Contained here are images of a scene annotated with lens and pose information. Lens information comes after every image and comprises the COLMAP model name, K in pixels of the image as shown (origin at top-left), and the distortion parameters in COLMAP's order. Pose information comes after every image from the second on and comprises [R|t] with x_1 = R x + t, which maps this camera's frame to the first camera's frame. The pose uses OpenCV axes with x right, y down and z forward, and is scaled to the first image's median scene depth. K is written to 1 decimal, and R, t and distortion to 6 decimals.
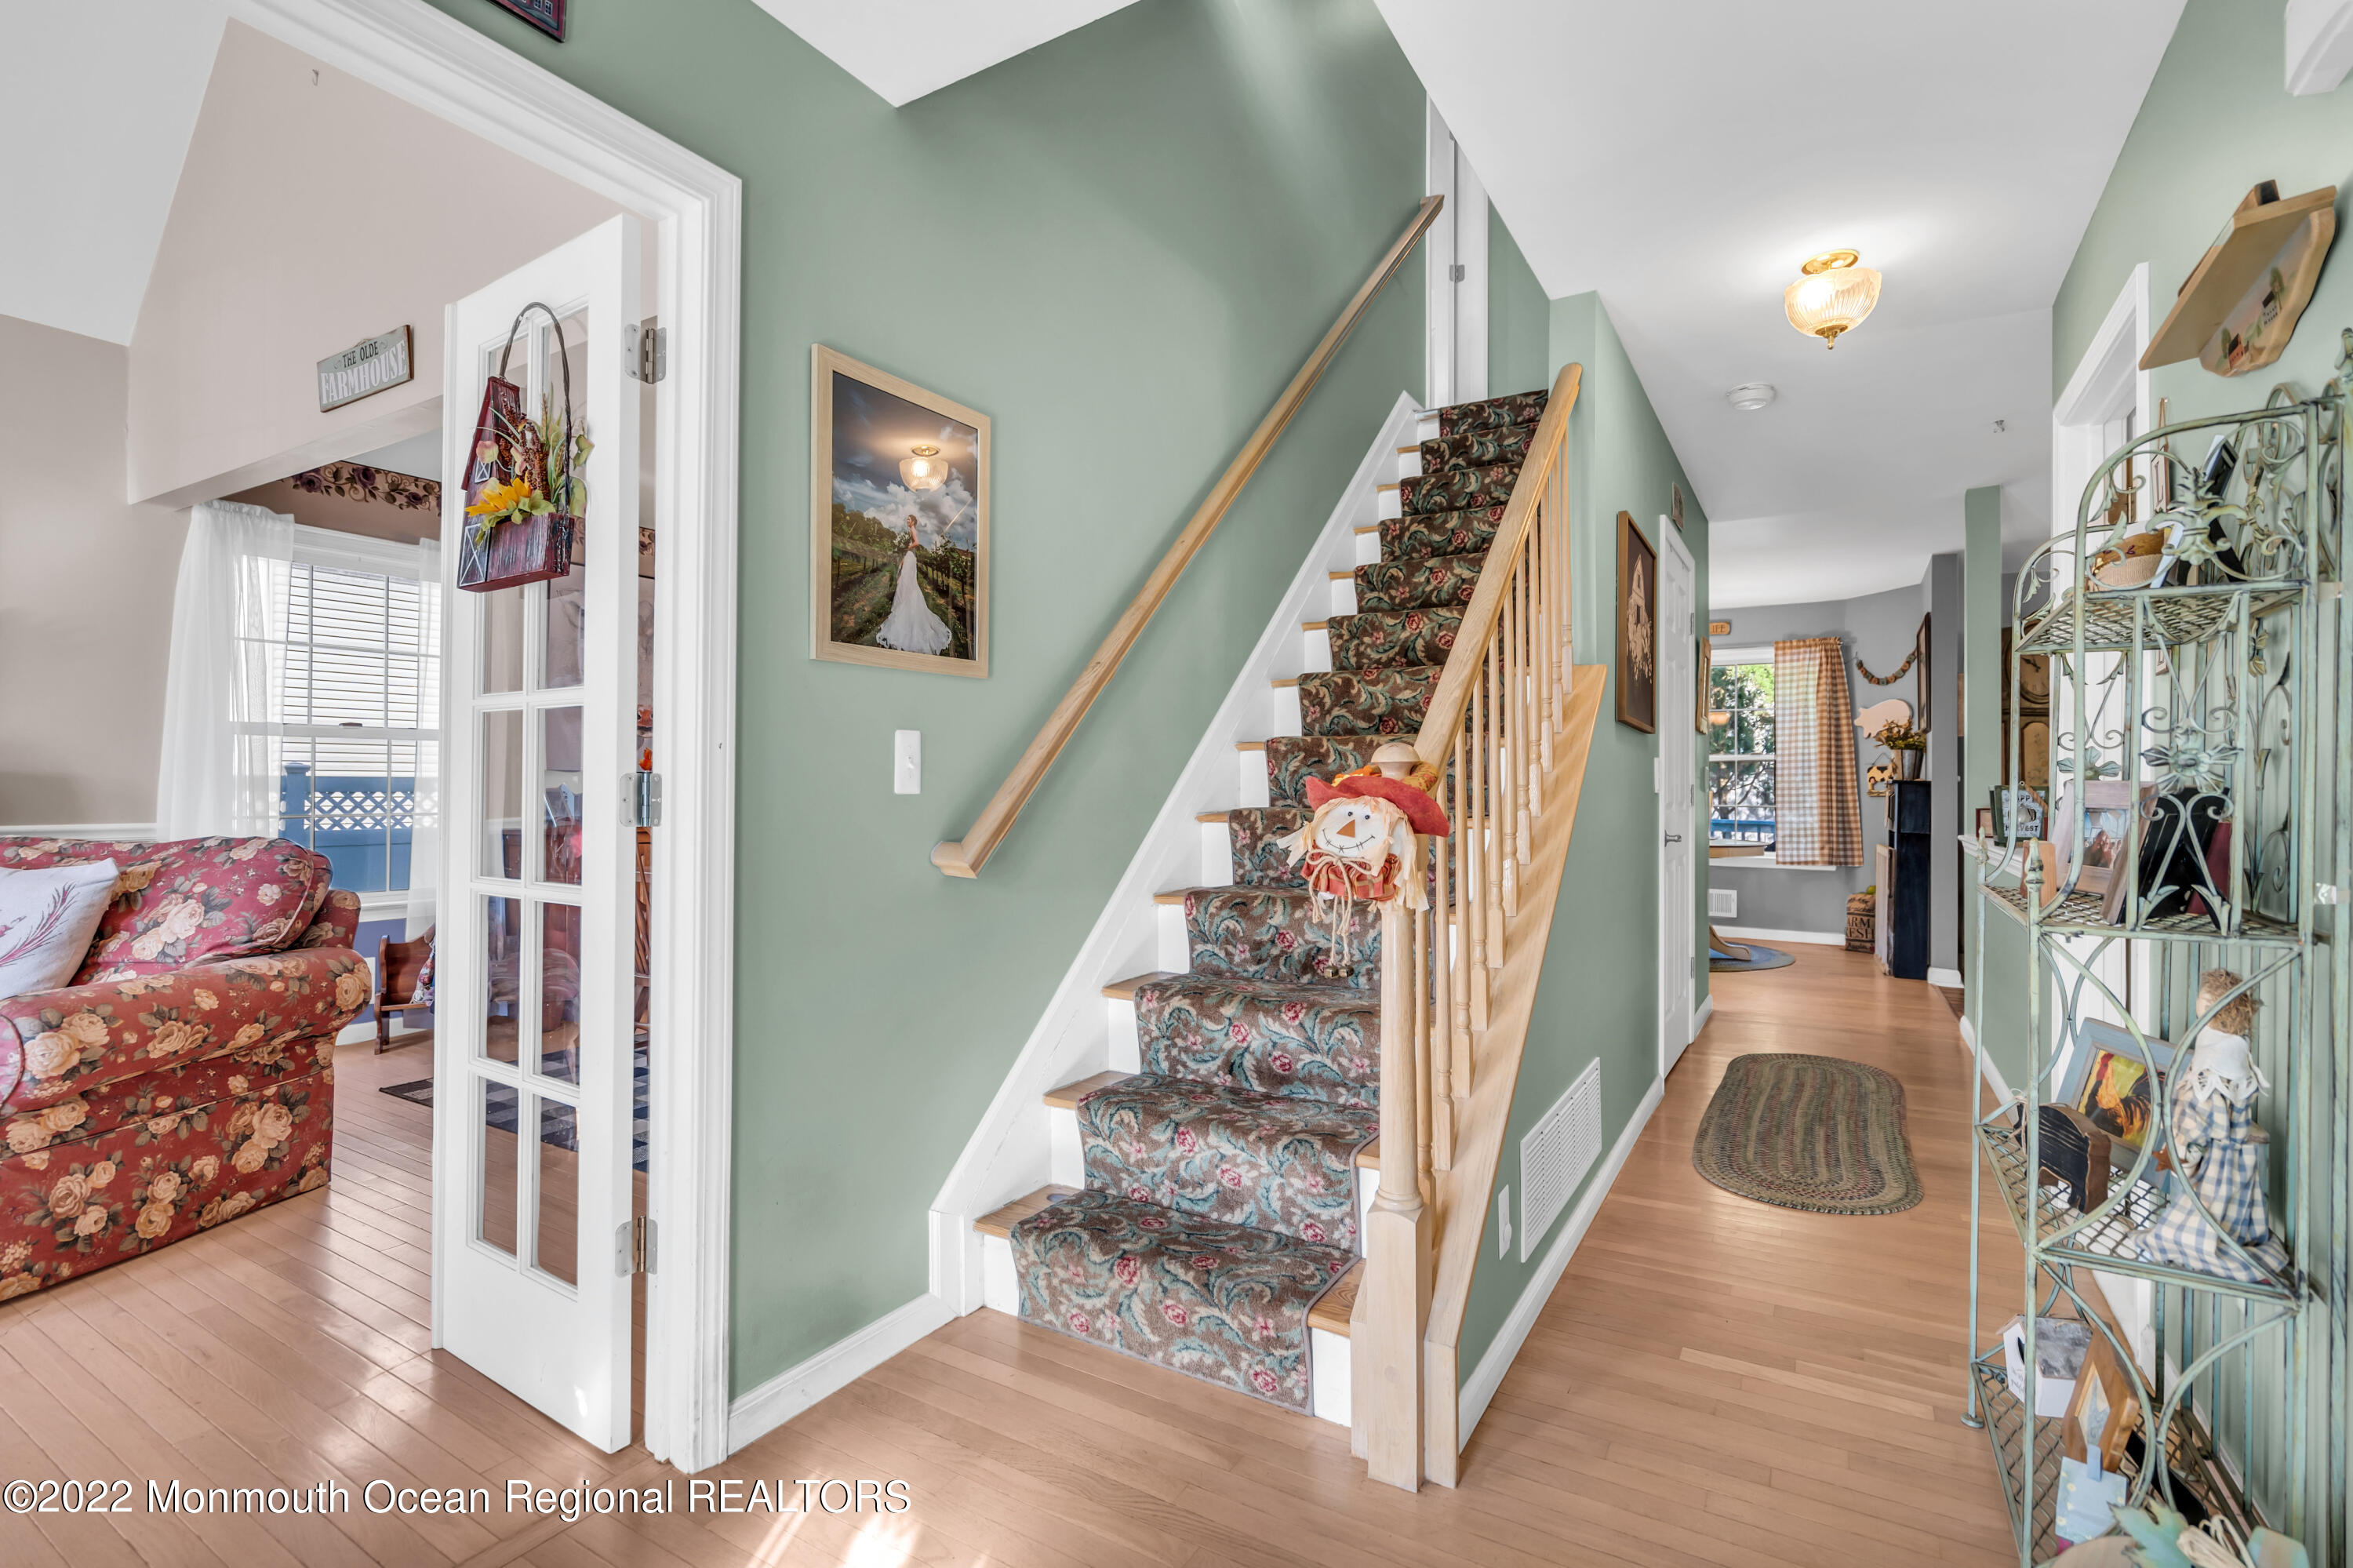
lens RADIAL K [[1068.0, 0, 1193.1], [0, 1068.0, 777.9], [0, 0, 1]] dist [-0.003306, 0.000053]
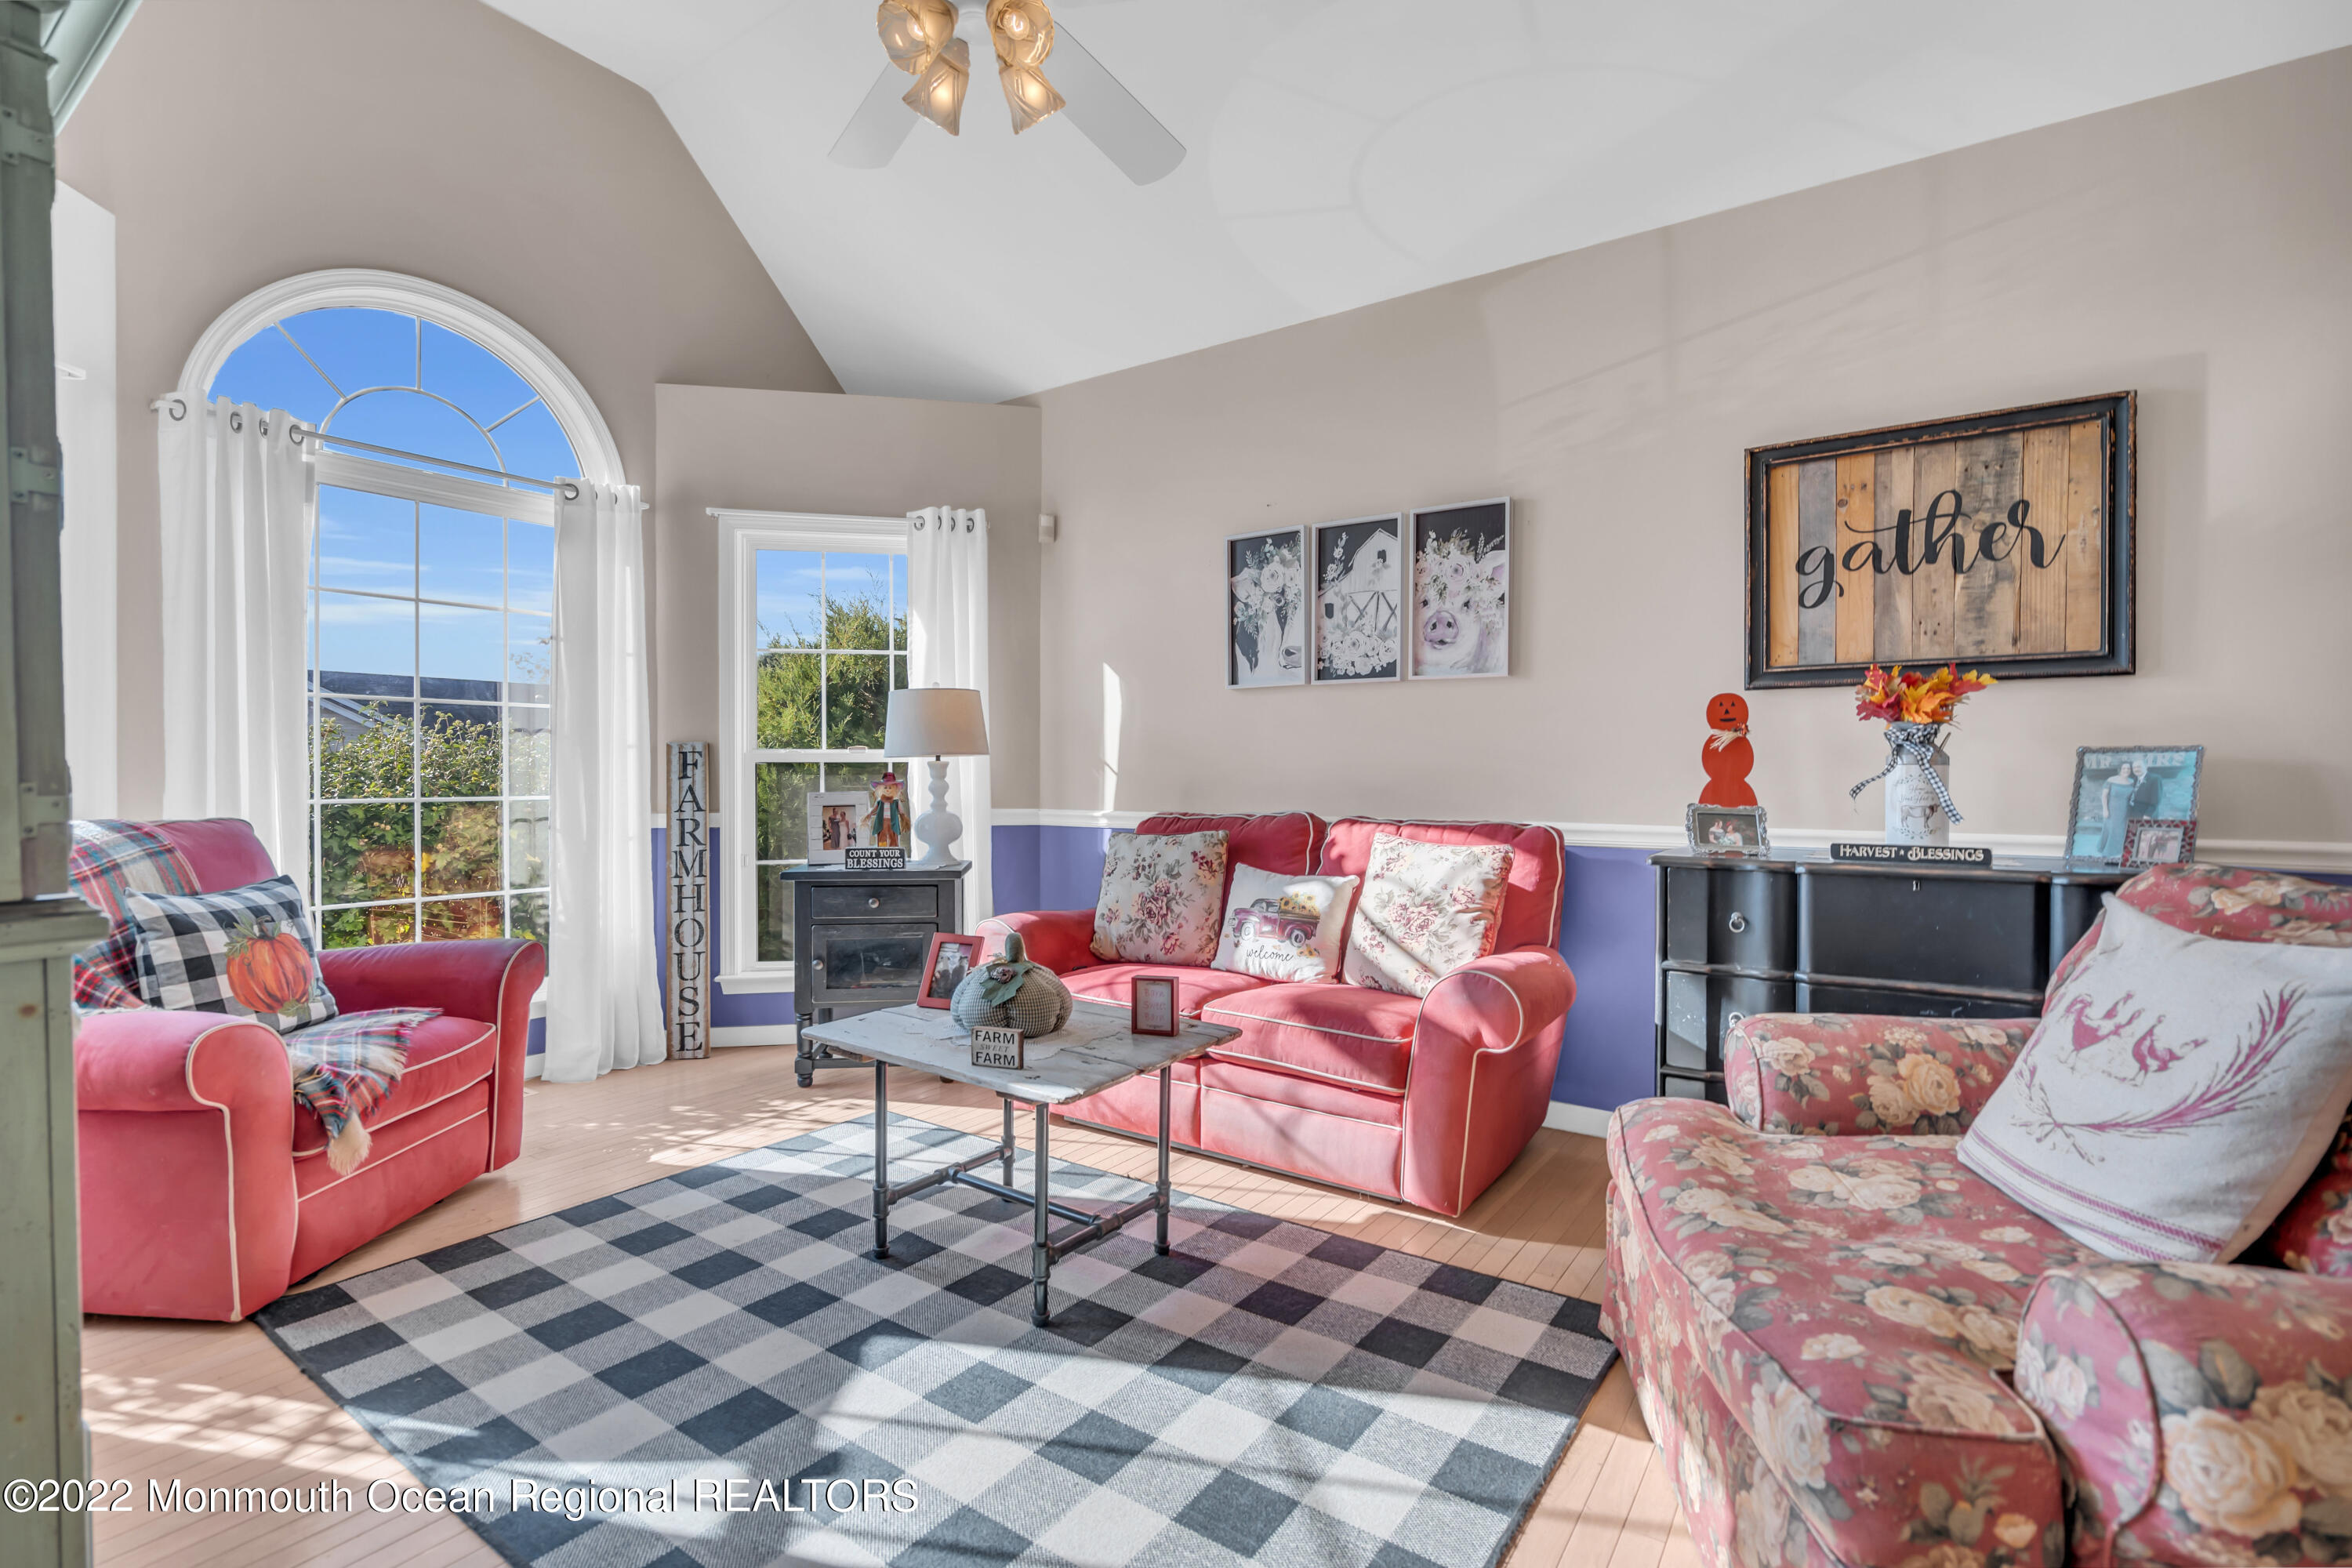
lens RADIAL K [[1067.5, 0, 1192.6], [0, 1067.5, 777.9], [0, 0, 1]] dist [-0.003306, 0.000053]
pose [[-0.064746, -0.004280, -0.997893, -0.653161], [0.006162, 0.999970, -0.004688, 0.007706], [0.997883, -0.006453, -0.064718, 0.642228]]
